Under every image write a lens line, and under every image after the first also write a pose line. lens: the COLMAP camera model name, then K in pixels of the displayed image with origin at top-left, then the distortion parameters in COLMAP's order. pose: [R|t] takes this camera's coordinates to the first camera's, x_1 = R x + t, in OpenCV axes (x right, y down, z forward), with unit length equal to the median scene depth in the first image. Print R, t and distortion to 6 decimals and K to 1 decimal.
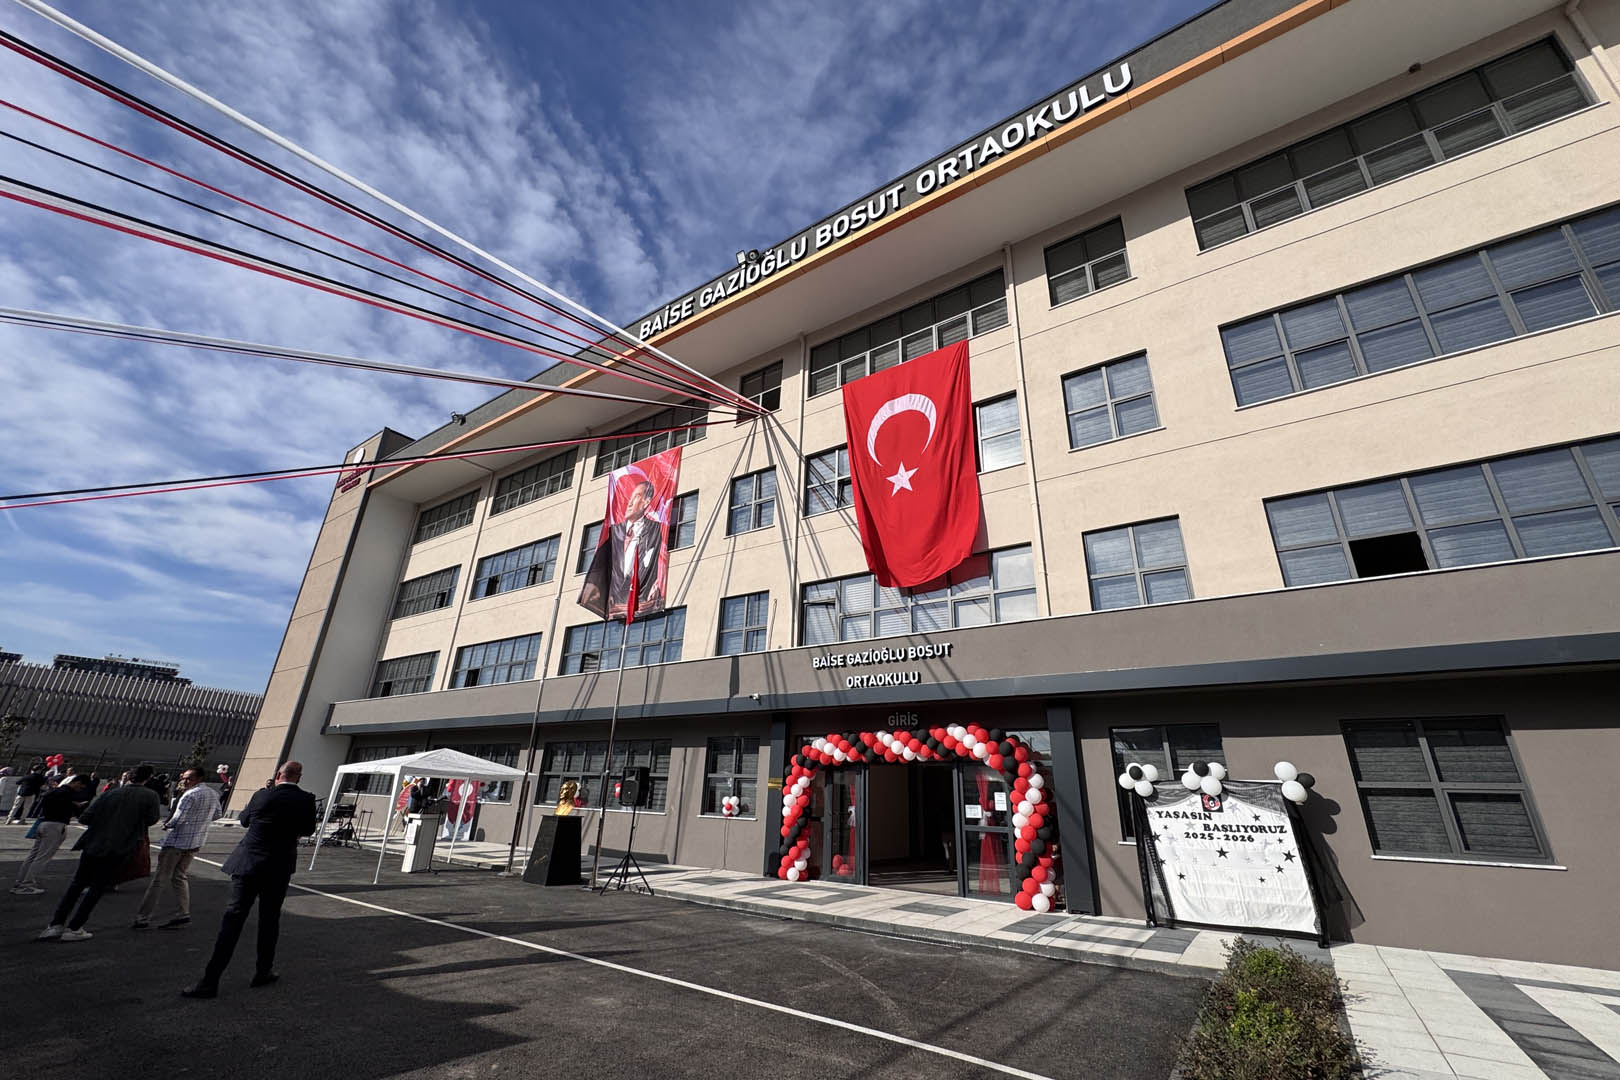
lens RADIAL K [[649.8, 0, 810.0], [0, 649.8, 540.0], [0, 0, 1]] dist [0.000408, 0.000316]
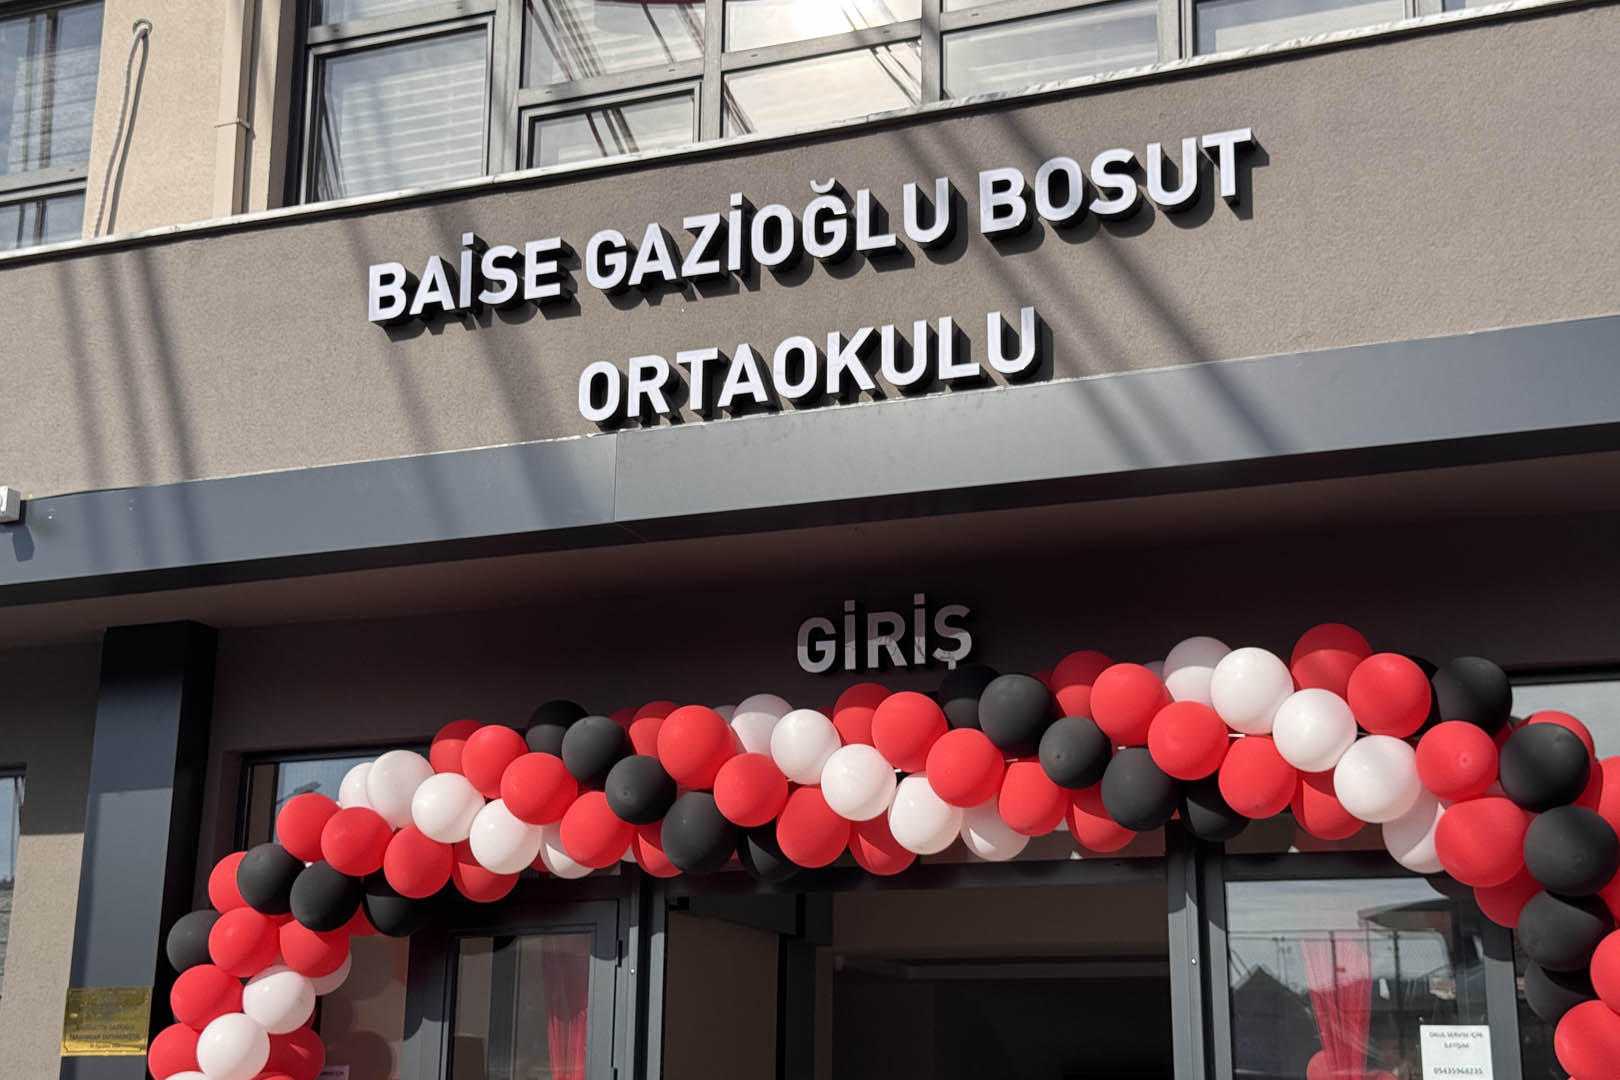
lens RADIAL K [[2375.5, 0, 810.0], [0, 2375.5, 540.0], [0, 0, 1]] dist [0.140797, -0.009316]
pose [[0.977097, 0.033652, 0.210115, -0.011218], [-0.060643, 0.990506, 0.123368, 0.180256], [-0.203968, -0.133284, 0.969862, 0.406815]]
